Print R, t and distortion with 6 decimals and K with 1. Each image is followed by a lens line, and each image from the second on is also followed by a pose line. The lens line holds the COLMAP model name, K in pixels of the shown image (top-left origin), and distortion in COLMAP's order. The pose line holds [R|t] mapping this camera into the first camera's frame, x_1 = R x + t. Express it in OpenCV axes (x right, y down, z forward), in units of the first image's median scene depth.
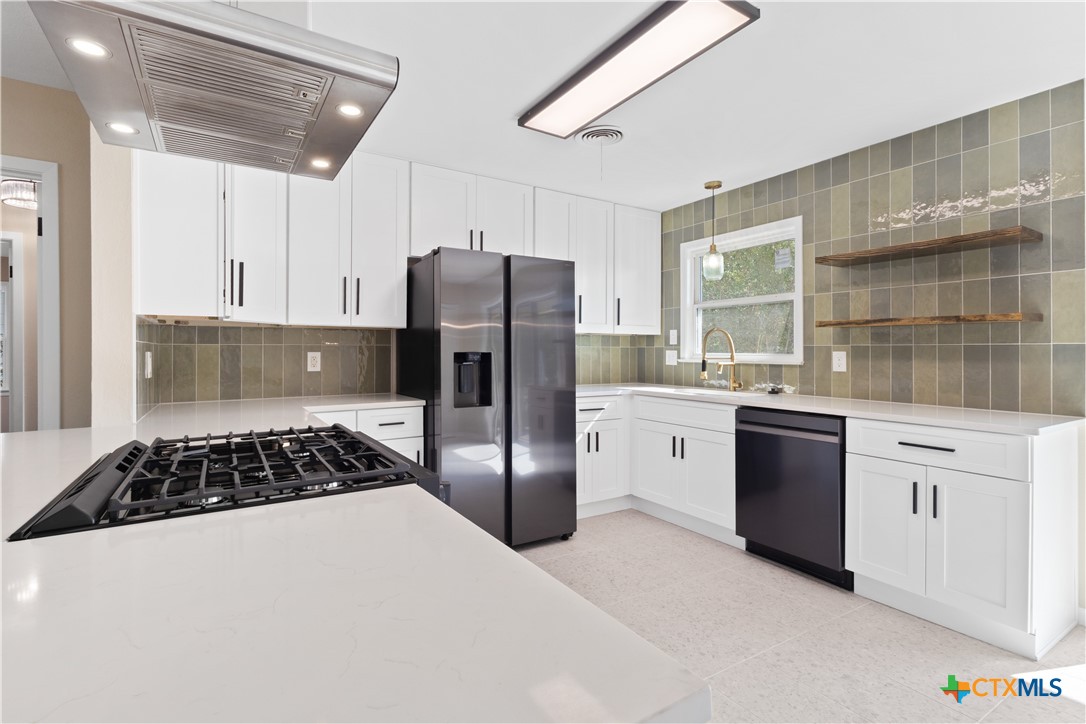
lens RADIAL K [[510.6, 0, 544.2], [0, 510.6, 349.1], [0, 0, 1]] dist [0.002508, 0.000032]
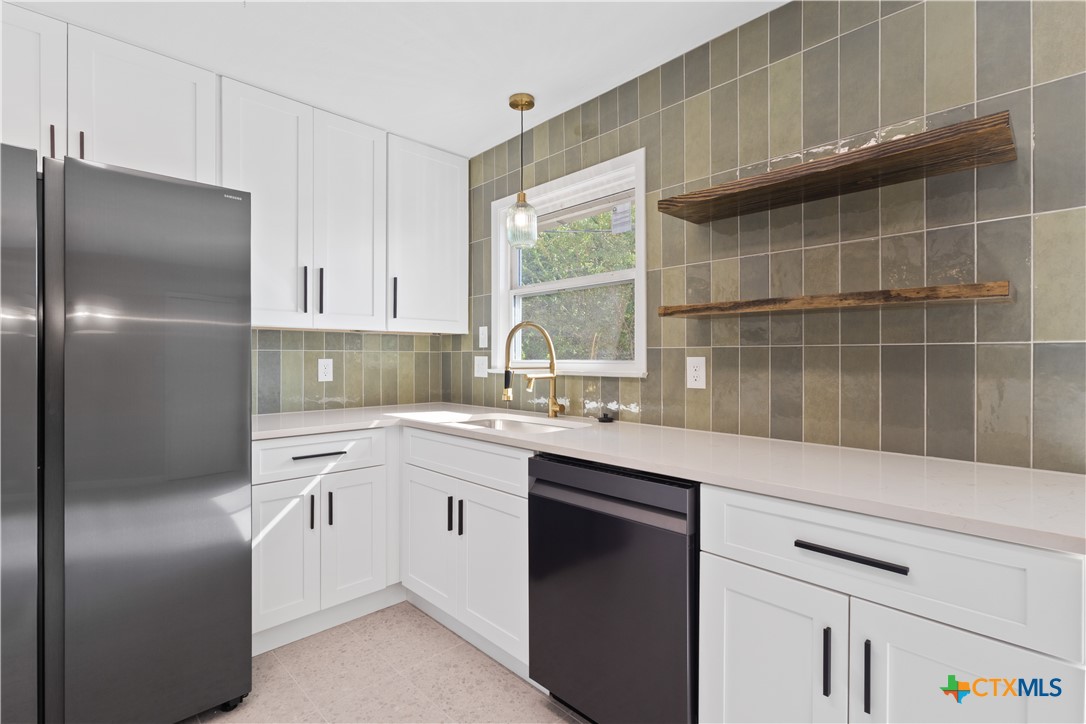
lens RADIAL K [[503.1, 0, 545.7], [0, 503.1, 356.4], [0, 0, 1]] dist [0.001308, 0.000084]
pose [[0.978426, -0.002090, 0.206585, 0.265261], [0.001661, 0.999996, 0.002252, 0.002156], [-0.206589, -0.001860, 0.978426, 0.425855]]
